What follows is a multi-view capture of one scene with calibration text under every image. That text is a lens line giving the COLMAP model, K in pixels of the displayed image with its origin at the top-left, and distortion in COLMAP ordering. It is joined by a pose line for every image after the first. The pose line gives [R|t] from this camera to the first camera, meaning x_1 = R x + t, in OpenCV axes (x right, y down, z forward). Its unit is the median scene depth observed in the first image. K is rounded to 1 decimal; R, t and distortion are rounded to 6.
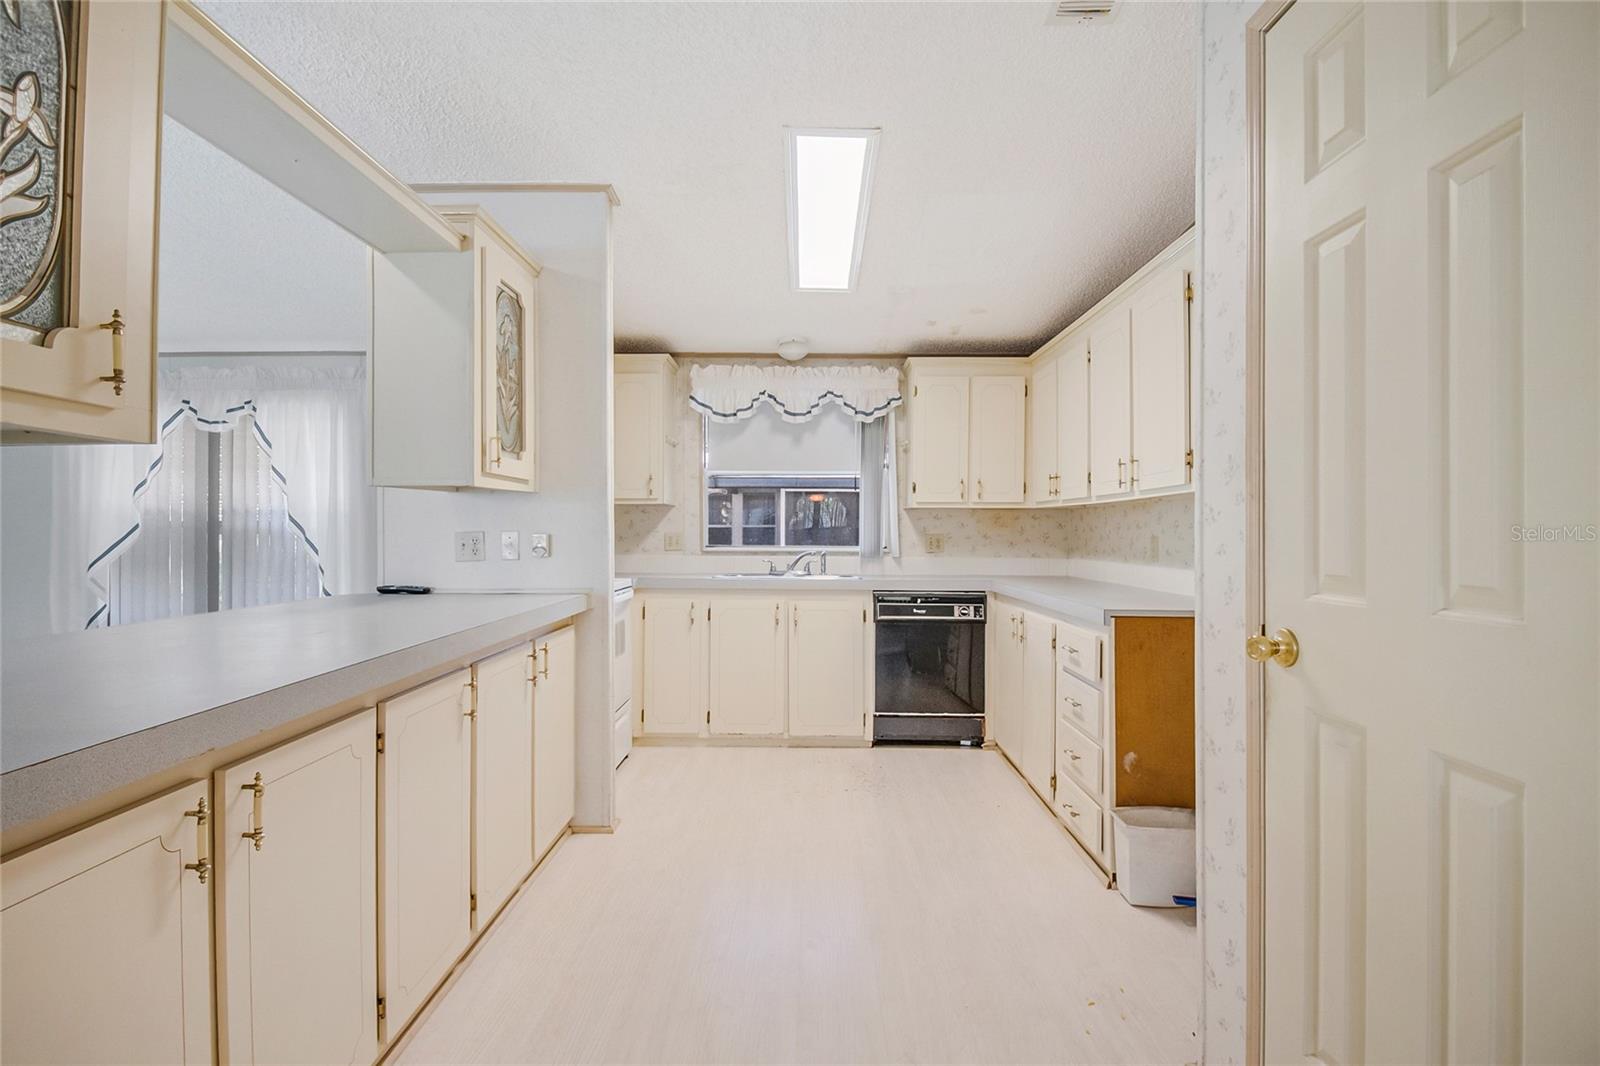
lens RADIAL K [[735.8, 0, 806.6], [0, 735.8, 534.4], [0, 0, 1]] dist [0.011110, -0.016800]
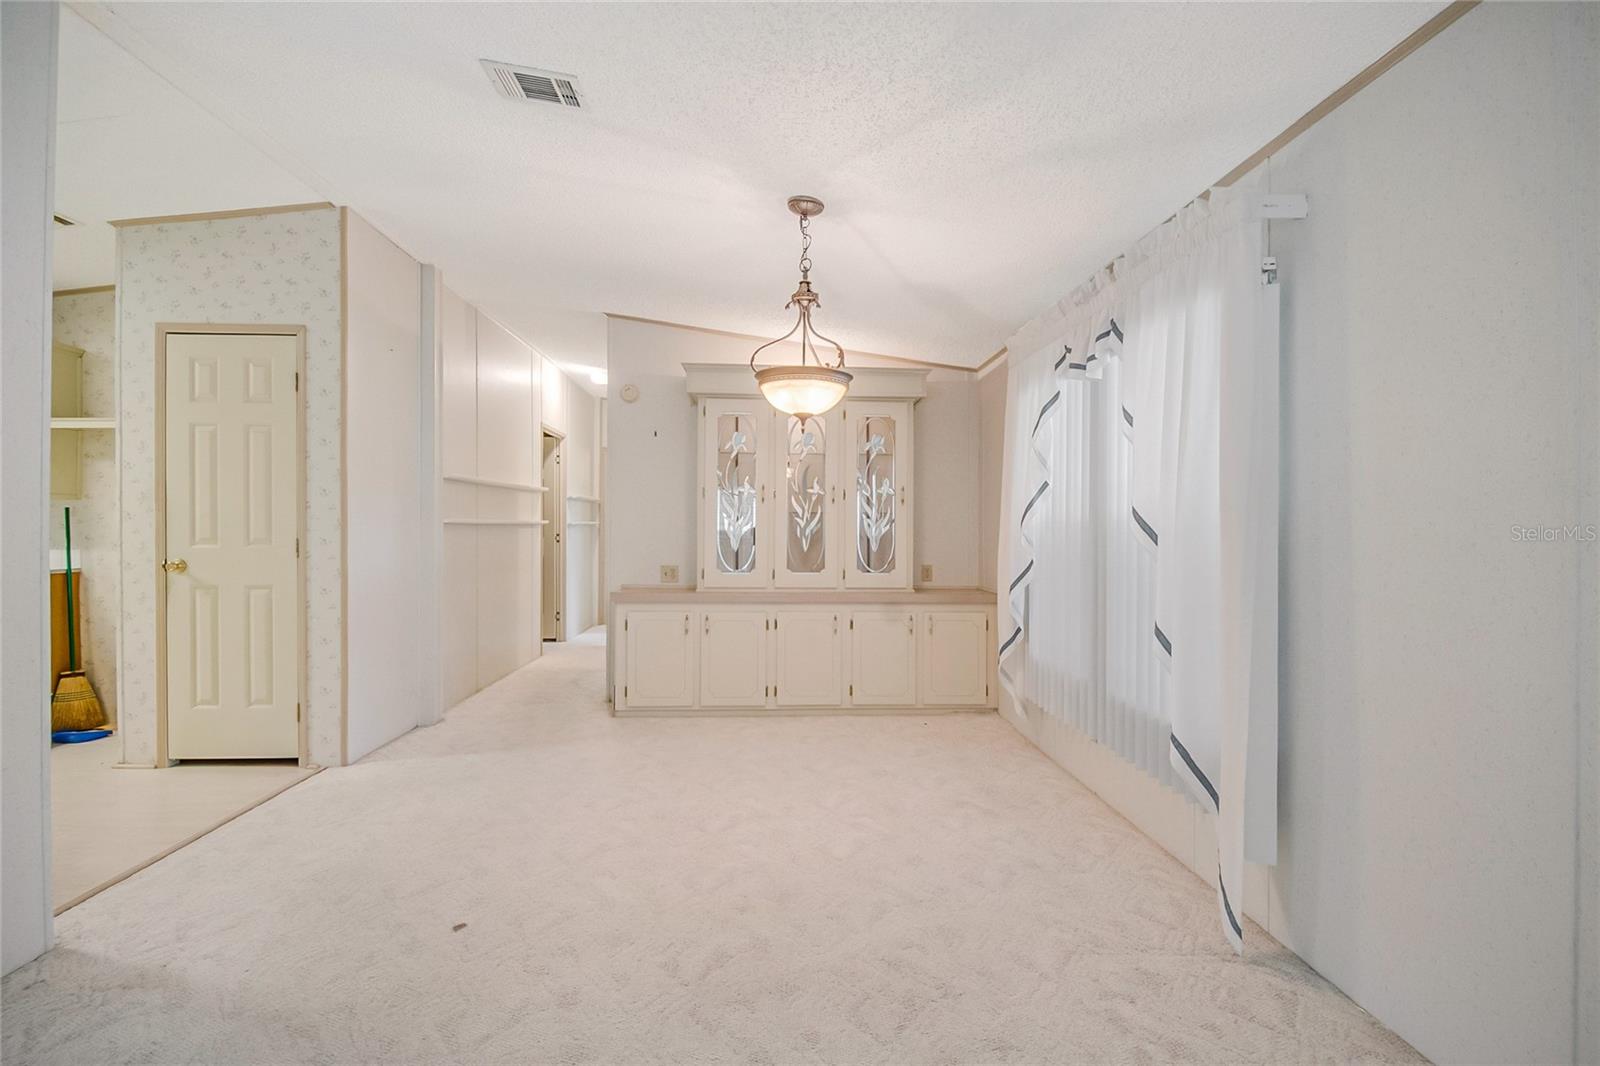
lens RADIAL K [[735.8, 0, 814.2], [0, 735.8, 530.8], [0, 0, 1]] dist [0.011110, -0.016800]
pose [[-0.068064, -0.007016, 0.997656, -0.654916], [-0.004662, 0.999967, 0.006715, -0.002488], [-0.997670, -0.004194, -0.068094, -0.343733]]
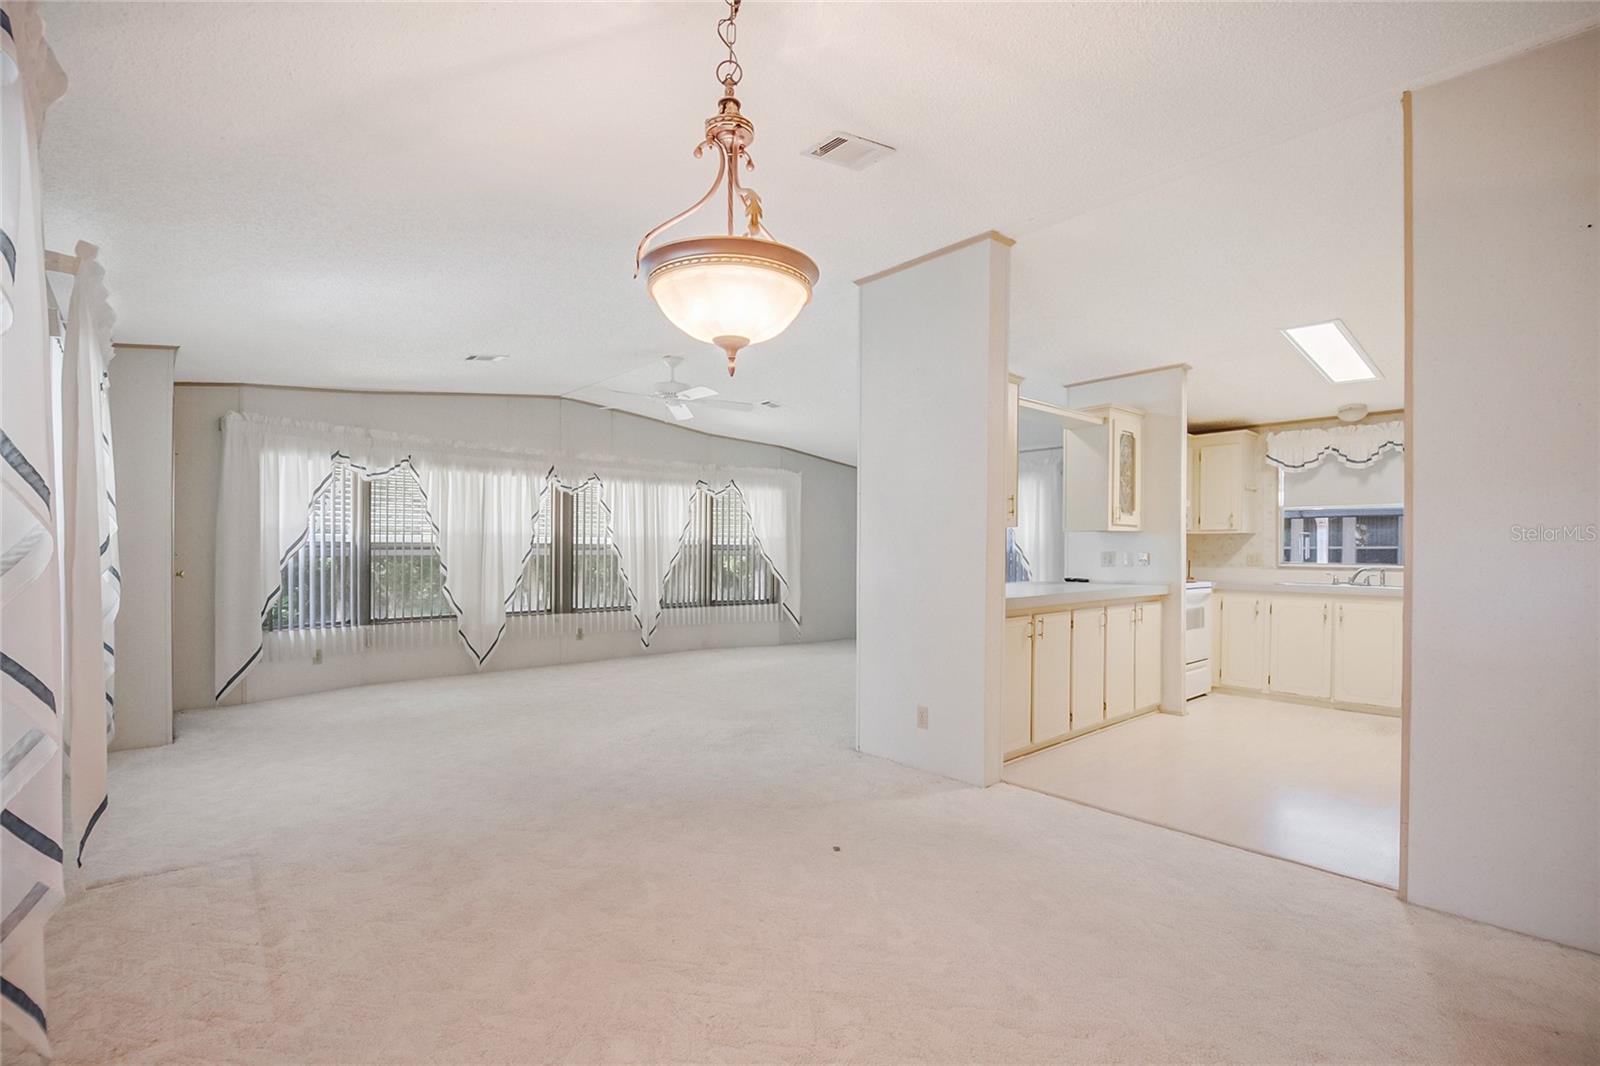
lens RADIAL K [[735.8, 0, 828.1], [0, 735.8, 559.7], [0, 0, 1]] dist [0.011110, -0.016800]
pose [[0.685949, 0.006587, -0.727620, 0.303851], [-0.004628, 0.999978, 0.004690, 0.007891], [0.727635, 0.000150, 0.685964, -0.588384]]
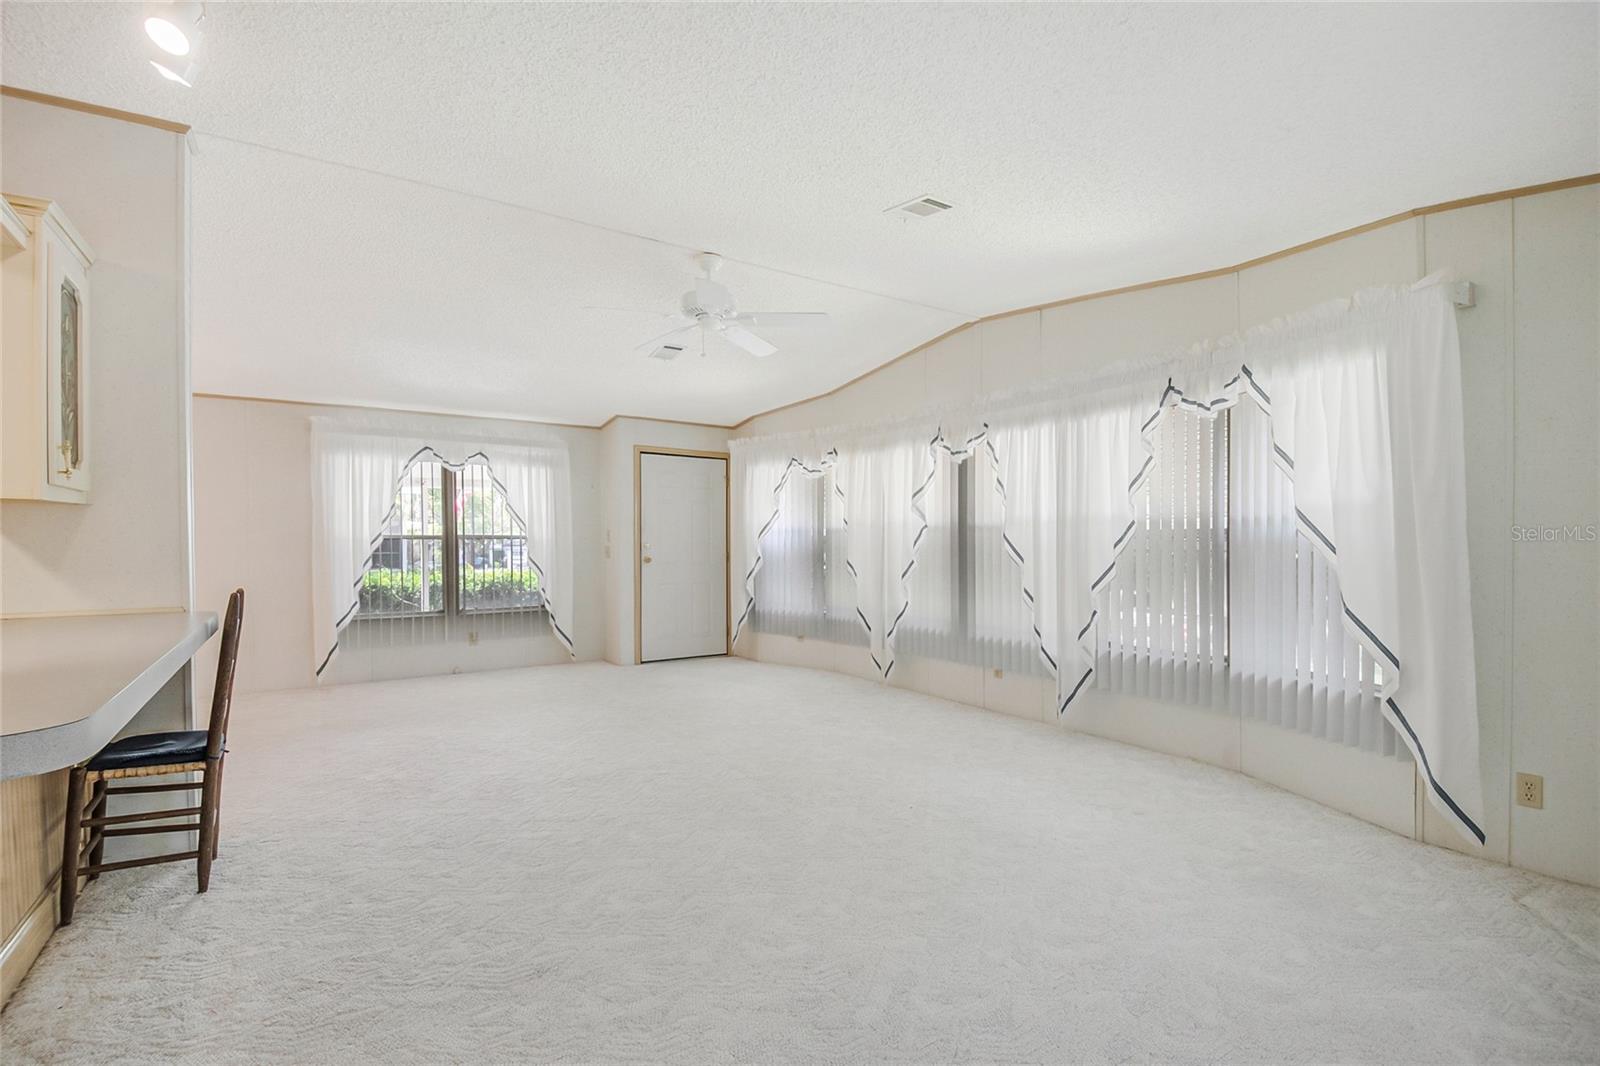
lens RADIAL K [[735.8, 0, 817.9], [0, 735.8, 544.5], [0, 0, 1]] dist [0.011110, -0.016800]
pose [[-0.824359, 0.003387, -0.566057, -0.465748], [-0.000028, 0.999982, 0.006024, -0.004940], [0.566067, 0.004982, -0.824344, 0.954404]]
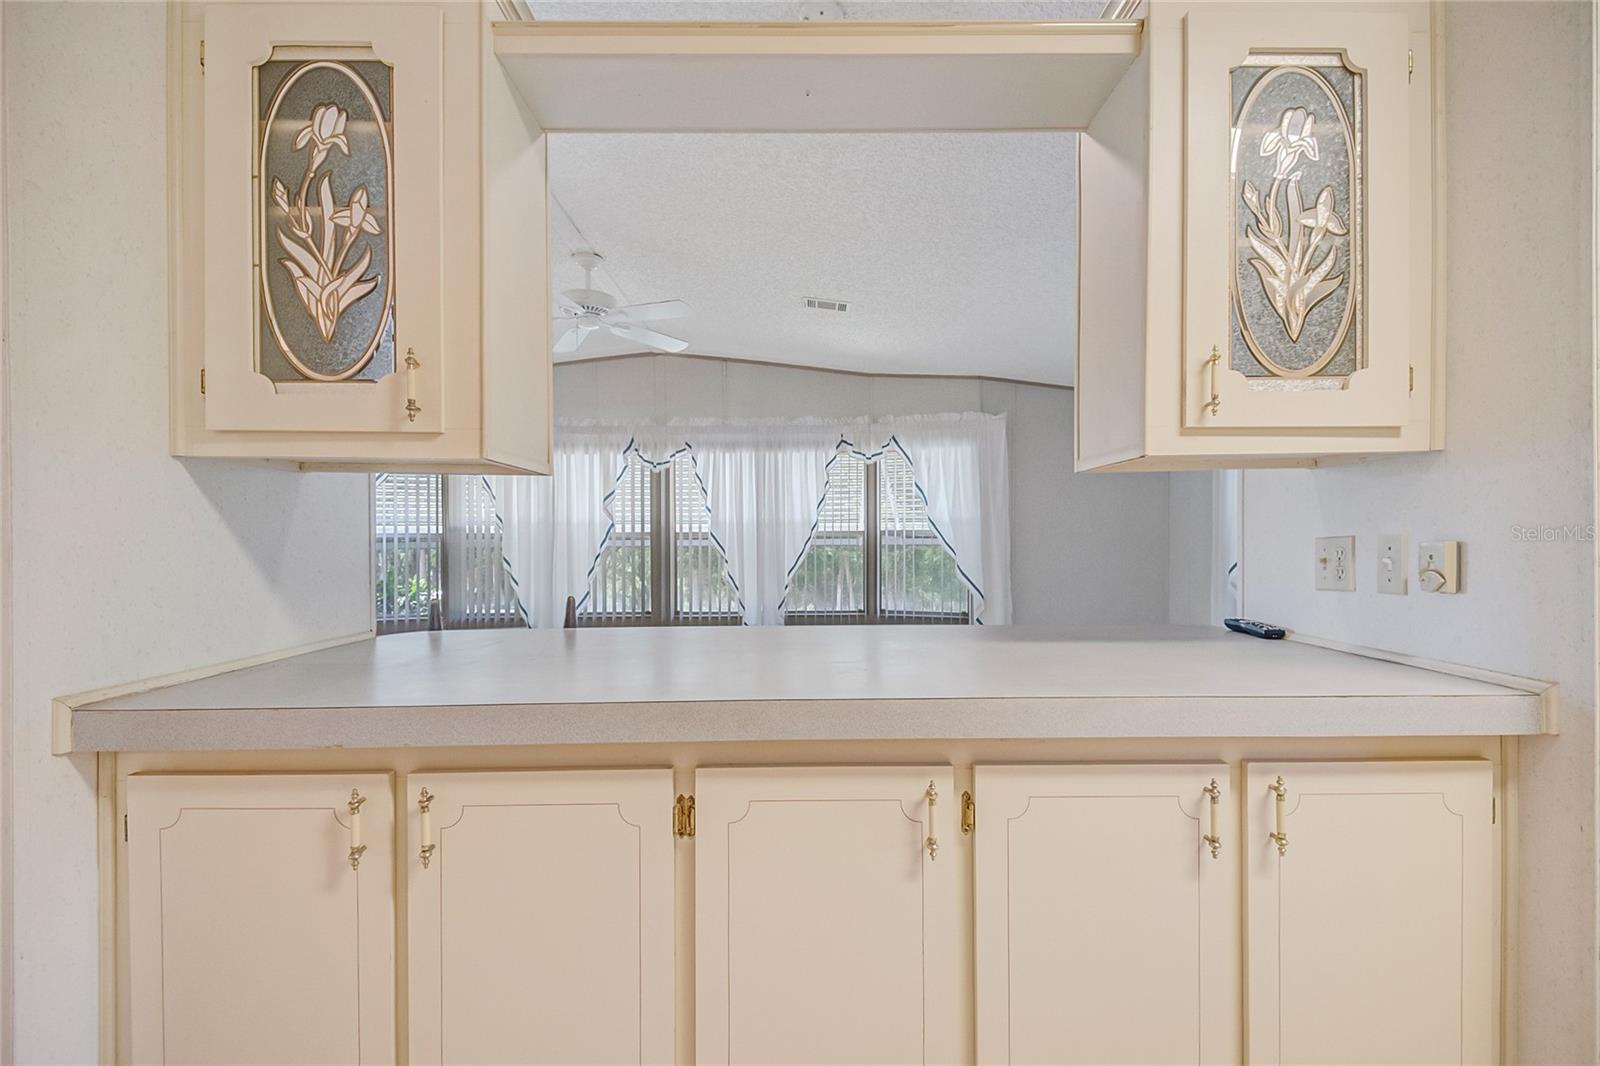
lens RADIAL K [[735.8, 0, 810.1], [0, 735.8, 546.9], [0, 0, 1]] dist [0.011110, -0.016800]
pose [[0.020752, 0.008028, -0.999752, 0.058109], [-0.000188, 0.999968, 0.008026, -0.000147], [0.999785, 0.000022, 0.020753, 0.383161]]
